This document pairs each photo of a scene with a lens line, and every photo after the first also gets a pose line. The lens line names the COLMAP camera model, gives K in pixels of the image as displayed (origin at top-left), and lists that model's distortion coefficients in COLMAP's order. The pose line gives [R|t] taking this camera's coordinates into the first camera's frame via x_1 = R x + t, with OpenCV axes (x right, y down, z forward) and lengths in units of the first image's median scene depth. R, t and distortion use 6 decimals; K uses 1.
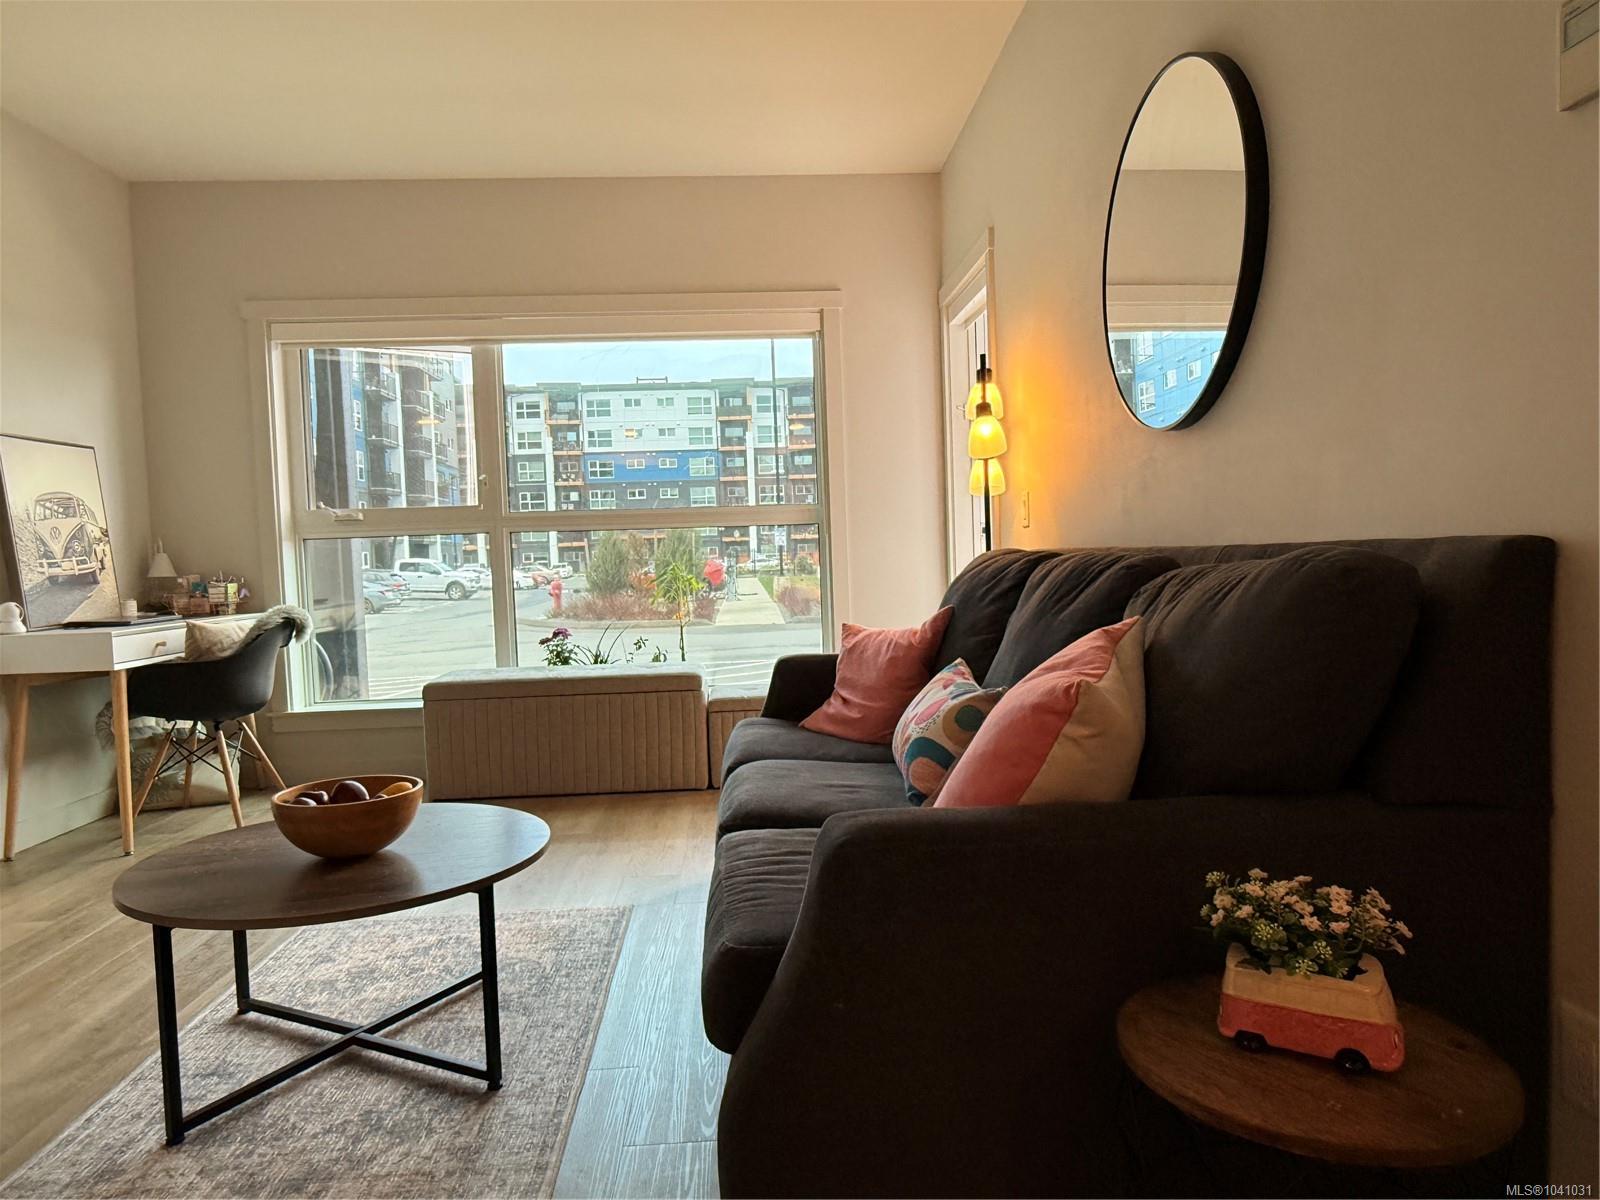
lens RADIAL K [[1027.2, 0, 801.6], [0, 1027.2, 614.9], [0, 0, 1]] dist [-0.000615, -0.001415]
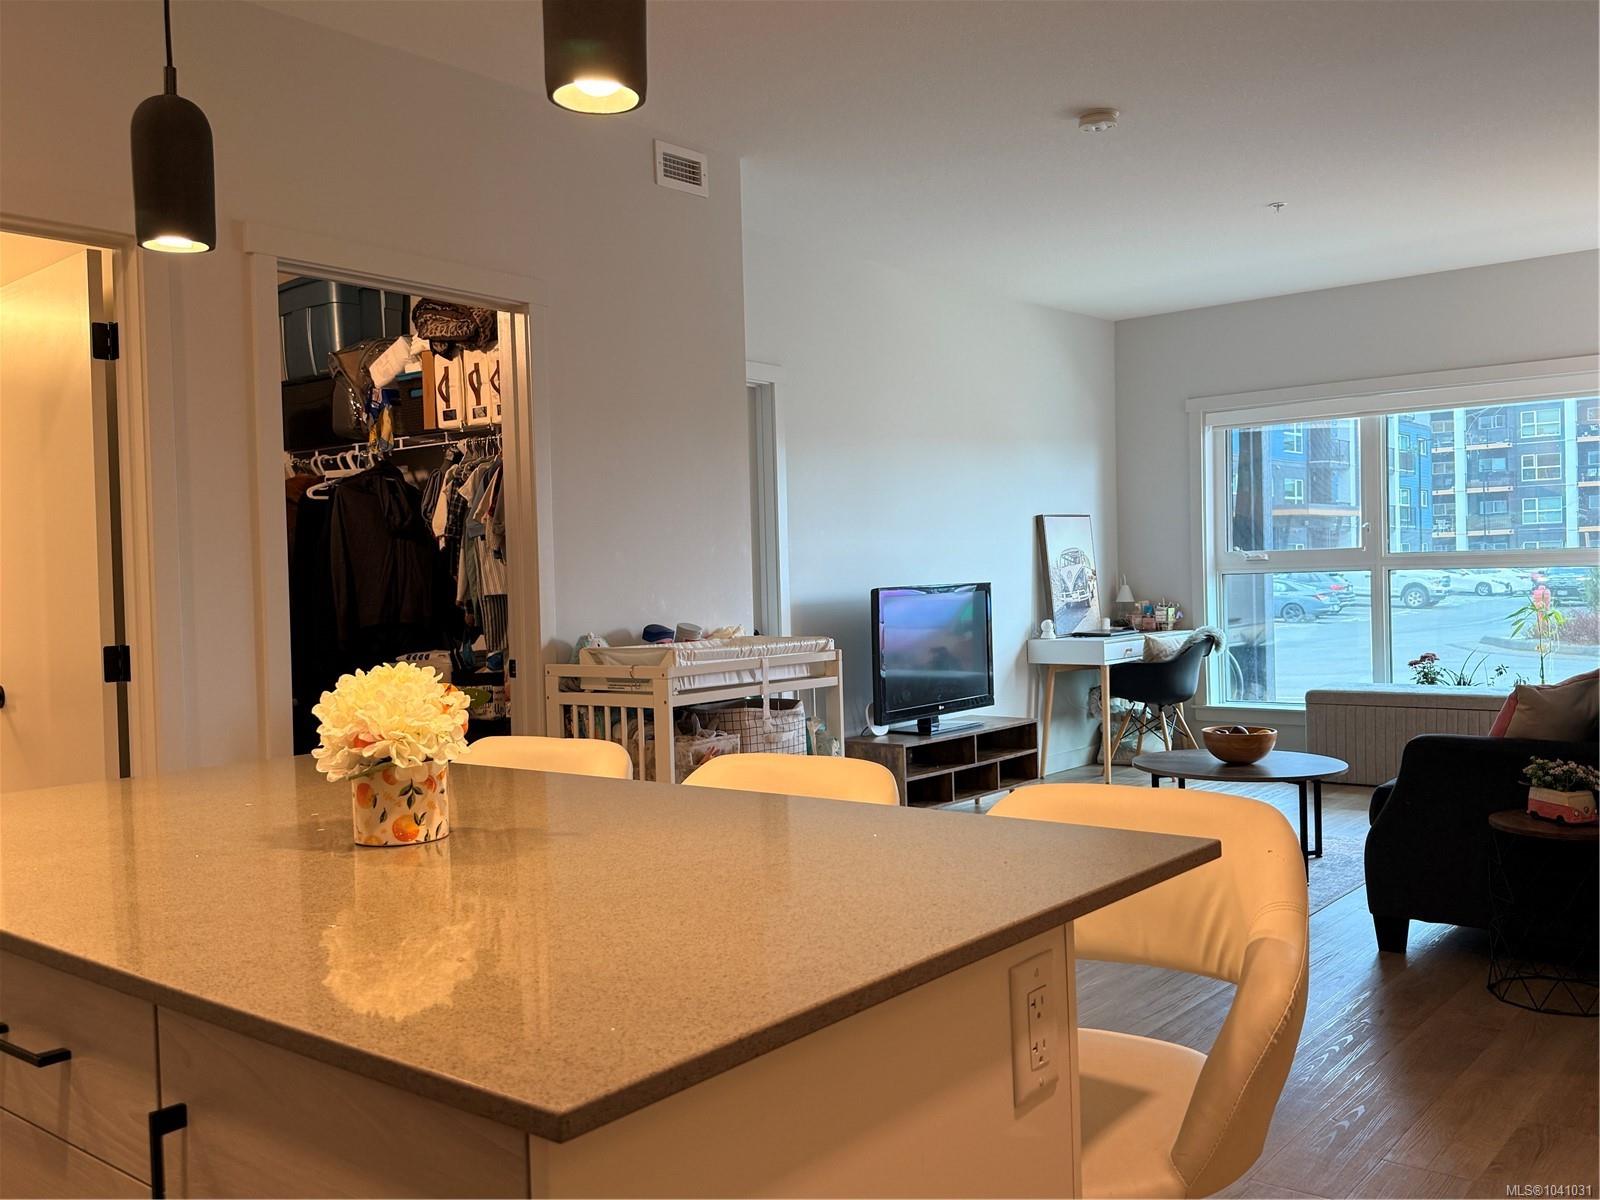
lens RADIAL K [[1368.5, 0, 800.0], [0, 1368.5, 600.0], [0, 0, 1]] dist [0.124129, -0.262730]
pose [[0.732334, 0.023827, -0.680529, 0.379023], [-0.035252, 0.999374, -0.002946, -0.021016], [0.680033, 0.026147, 0.732715, -0.777017]]
